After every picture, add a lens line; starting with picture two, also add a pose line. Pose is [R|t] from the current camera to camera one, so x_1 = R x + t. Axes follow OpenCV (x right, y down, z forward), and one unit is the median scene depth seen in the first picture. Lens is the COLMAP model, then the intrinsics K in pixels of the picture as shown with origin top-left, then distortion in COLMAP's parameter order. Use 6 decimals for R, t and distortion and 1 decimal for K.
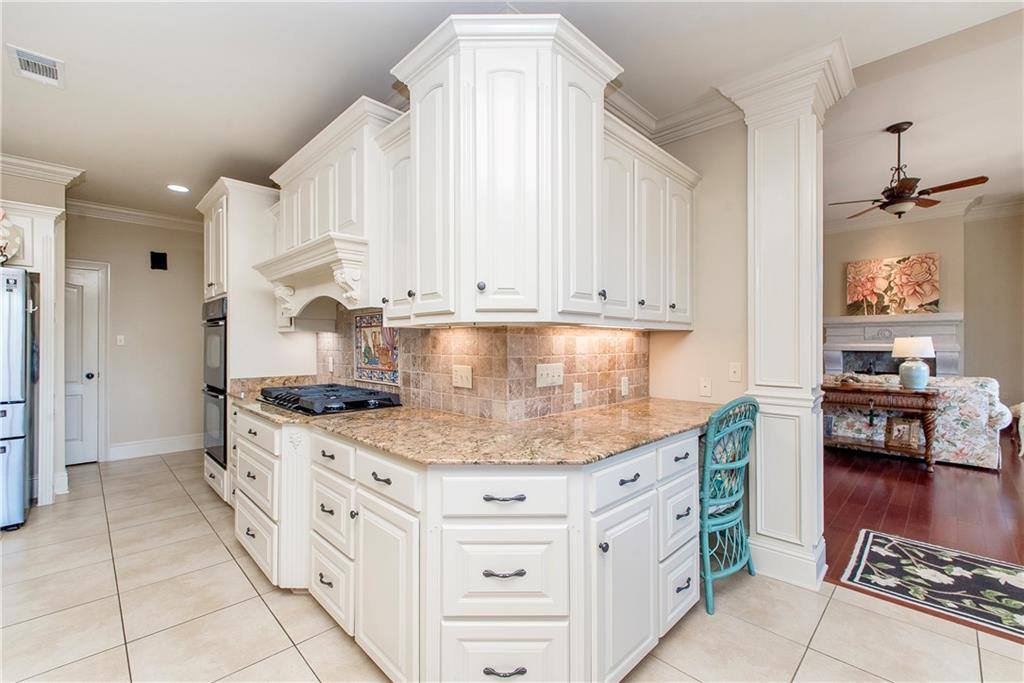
lens RADIAL K [[435.5, 0, 511.5], [0, 435.5, 340.7], [0, 0, 1]] dist [0.009573, -0.000061]
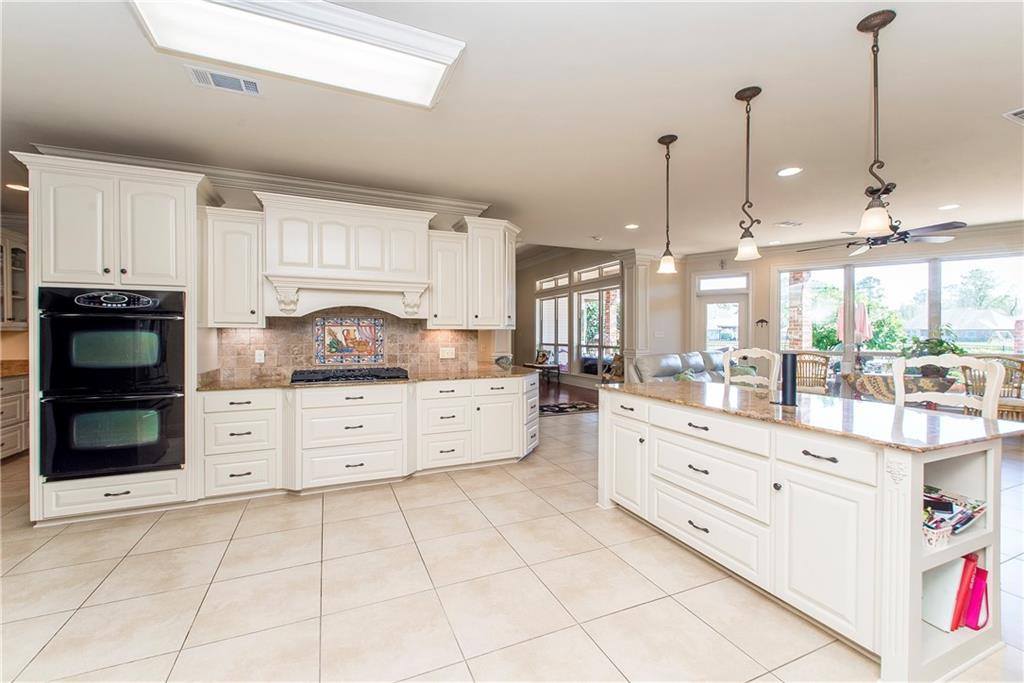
lens RADIAL K [[395.2, 0, 514.3], [0, 395.2, 338.0], [0, 0, 1]] dist [0.000054, -0.000061]
pose [[0.384988, -0.008595, 0.922882, -1.099730], [-0.001662, 0.999949, 0.010006, -0.005436], [-0.922920, -0.005386, 0.384954, -0.007144]]
